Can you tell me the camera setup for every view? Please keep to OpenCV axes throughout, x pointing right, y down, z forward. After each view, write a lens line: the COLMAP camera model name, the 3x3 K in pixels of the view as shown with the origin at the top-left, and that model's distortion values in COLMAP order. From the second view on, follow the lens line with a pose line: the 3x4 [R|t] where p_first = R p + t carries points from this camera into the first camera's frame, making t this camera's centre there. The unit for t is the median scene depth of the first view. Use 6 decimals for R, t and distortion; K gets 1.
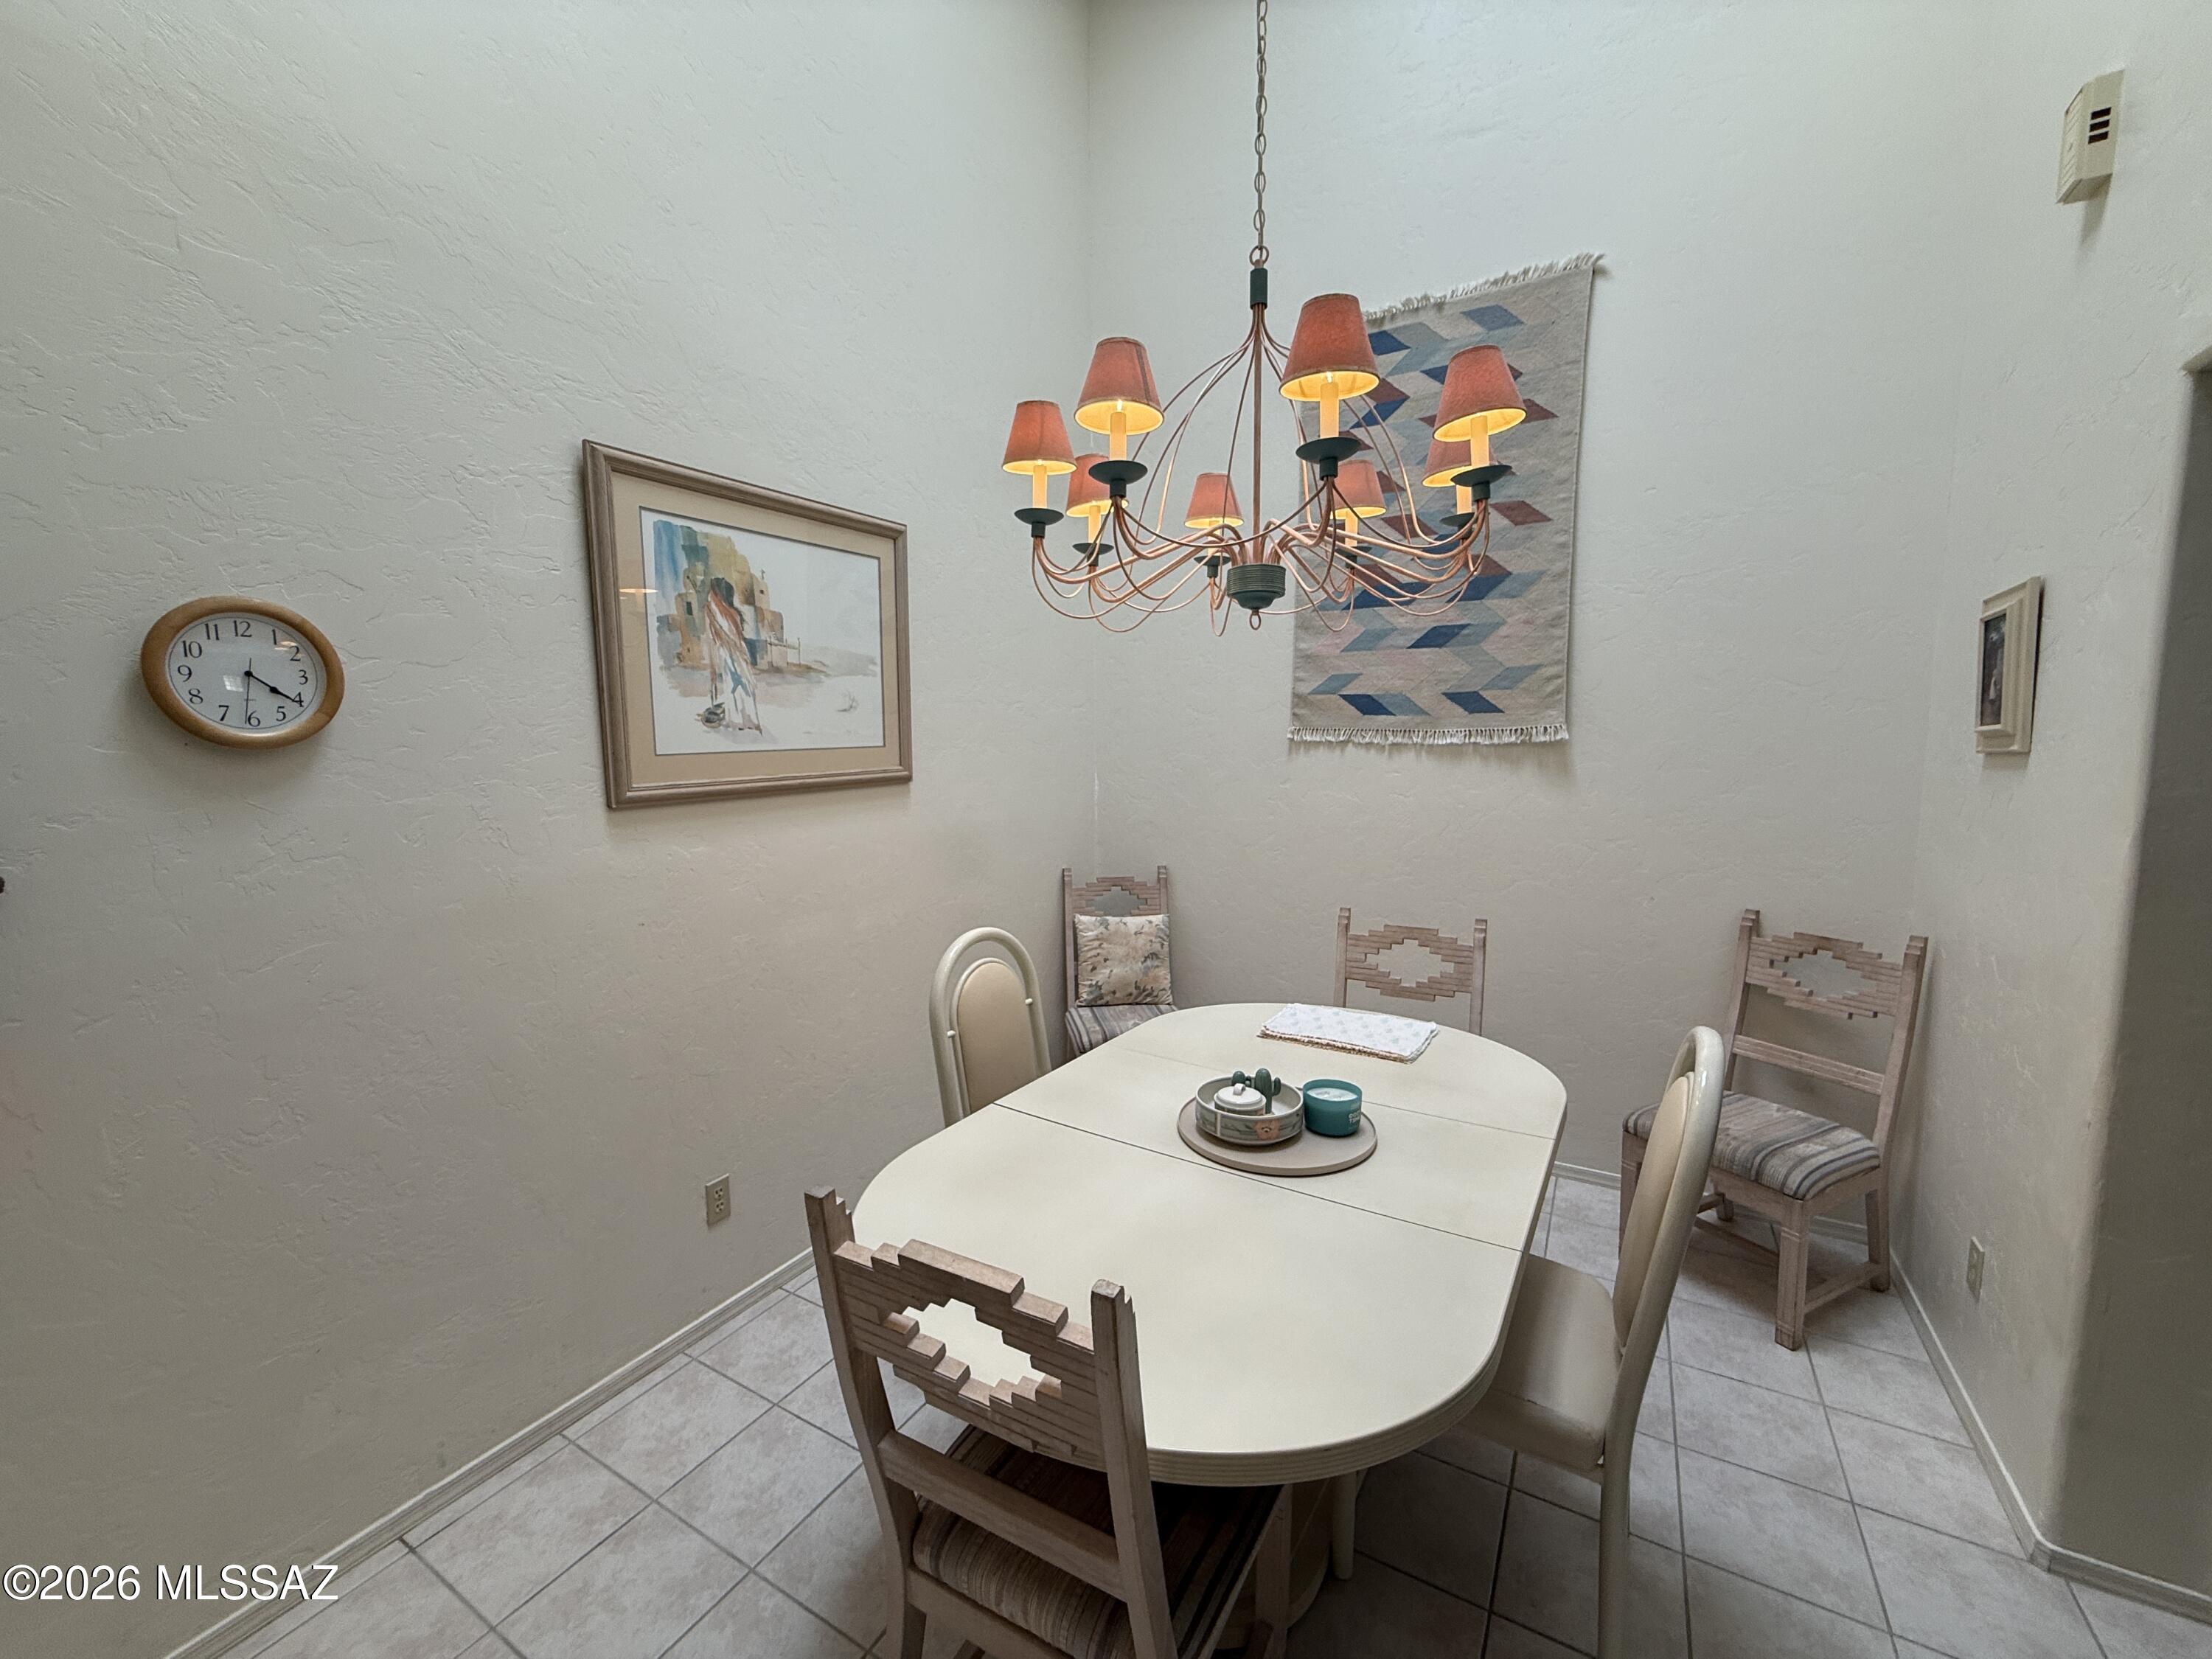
lens RADIAL K [[885.2, 0, 1107.8], [0, 885.2, 829.8], [0, 0, 1]] dist [-0.002080, 0.001039]
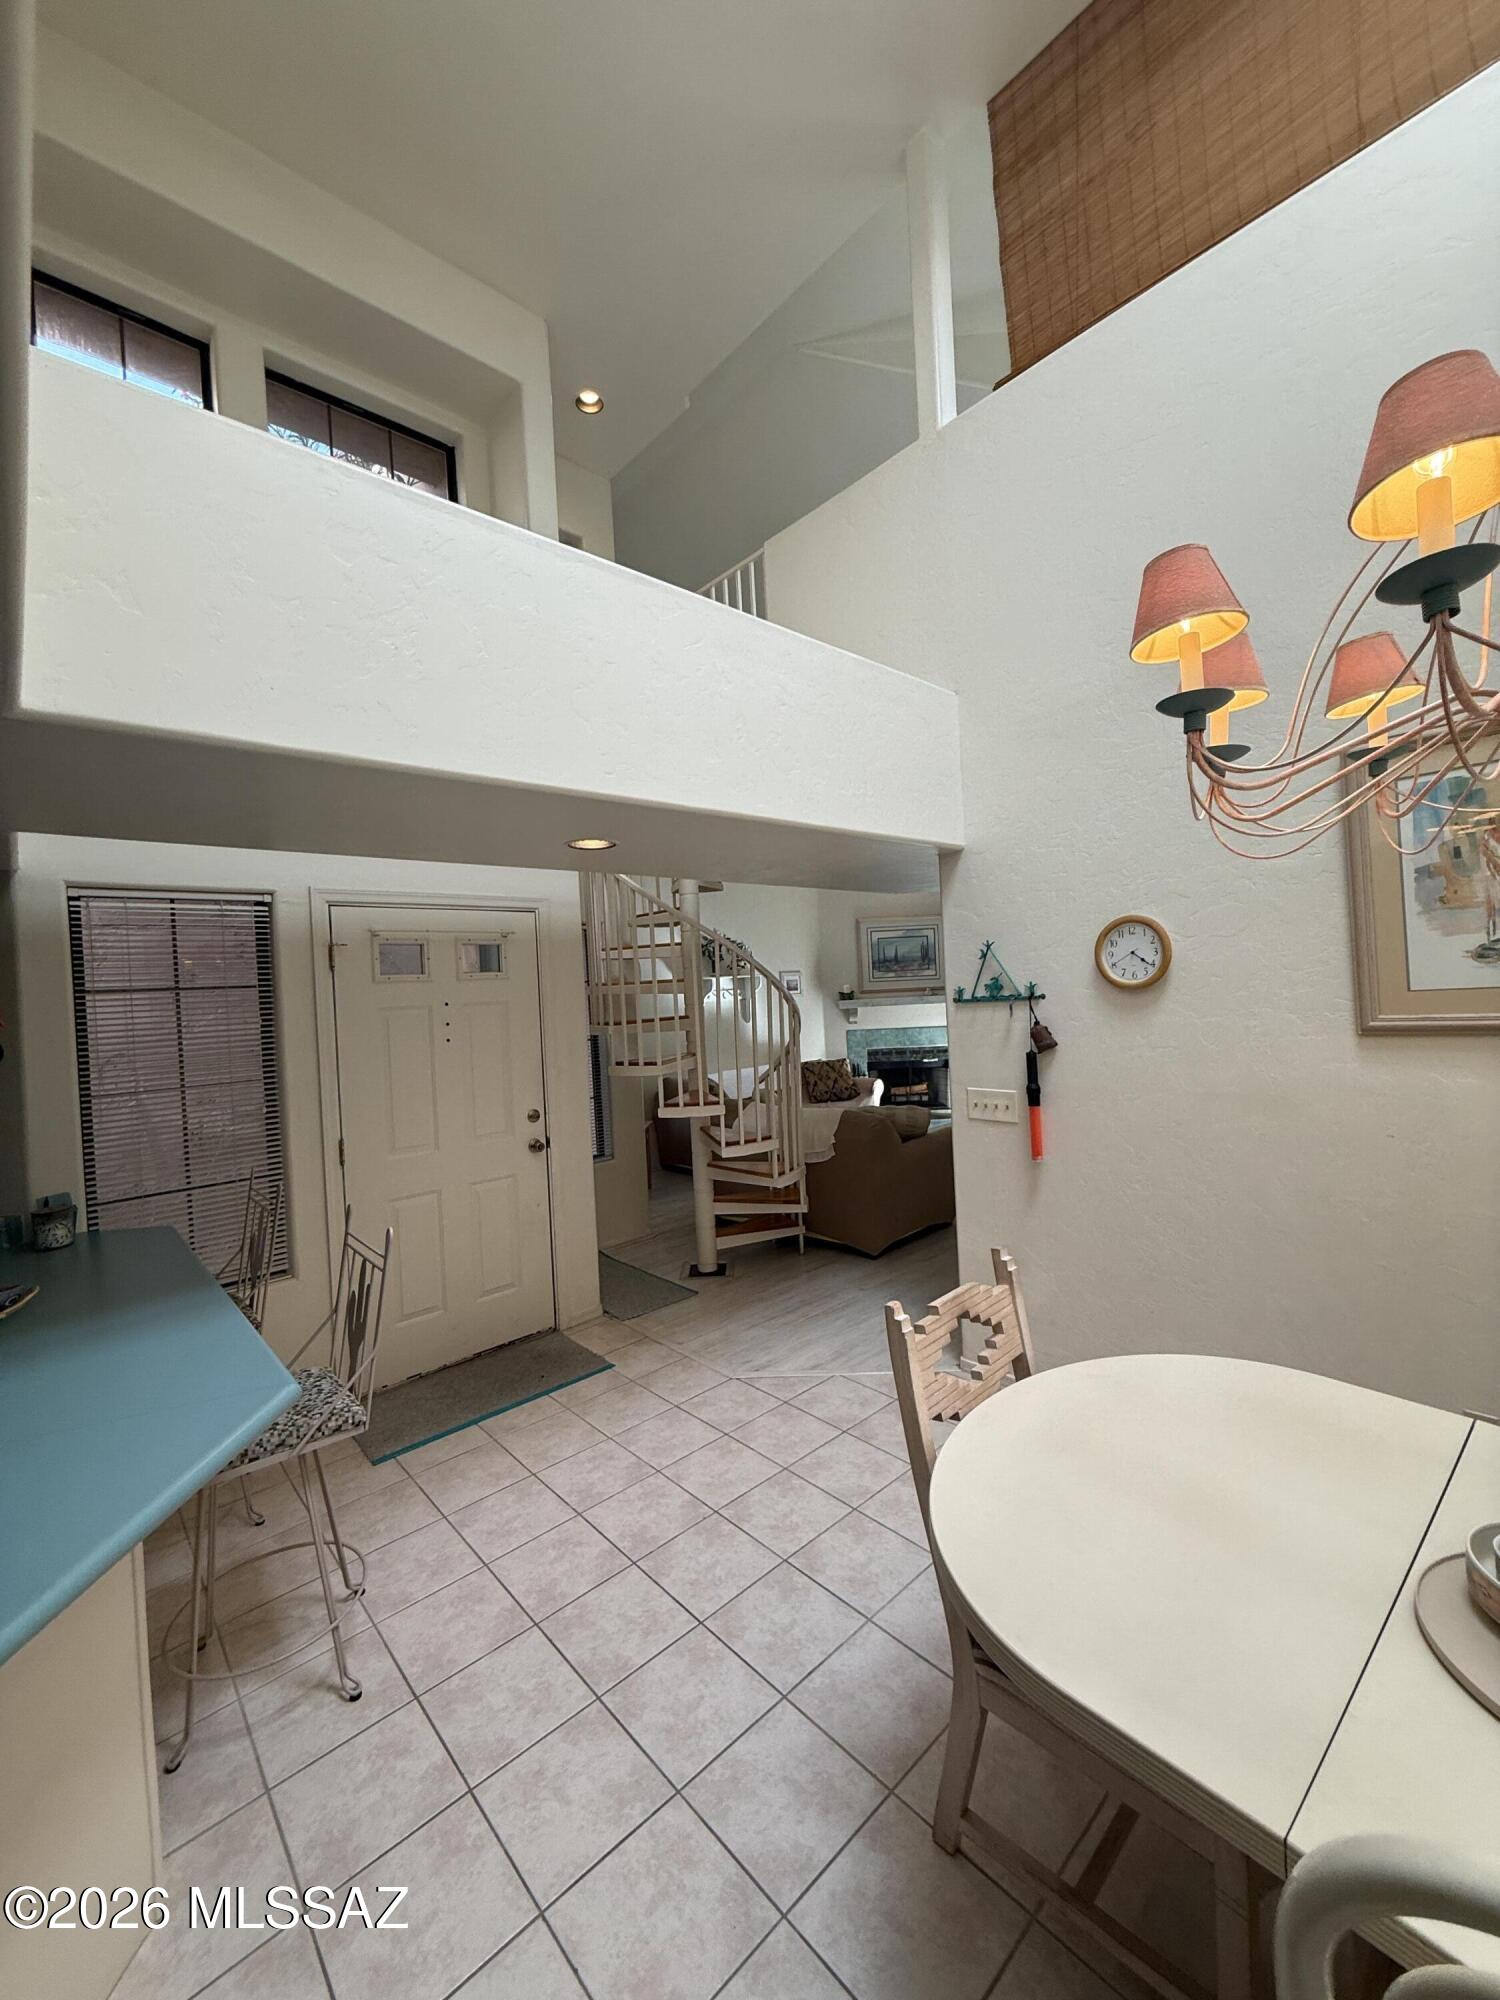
lens RADIAL K [[800.4, 0, 752.4], [0, 800.4, 999.8], [0, 0, 1]] dist [-0.002080, 0.001039]
pose [[-0.295092, 0.037905, -0.954717, 0.682265], [-0.048384, 0.997338, 0.054552, -0.083837], [0.954243, 0.062291, -0.292473, 0.475293]]
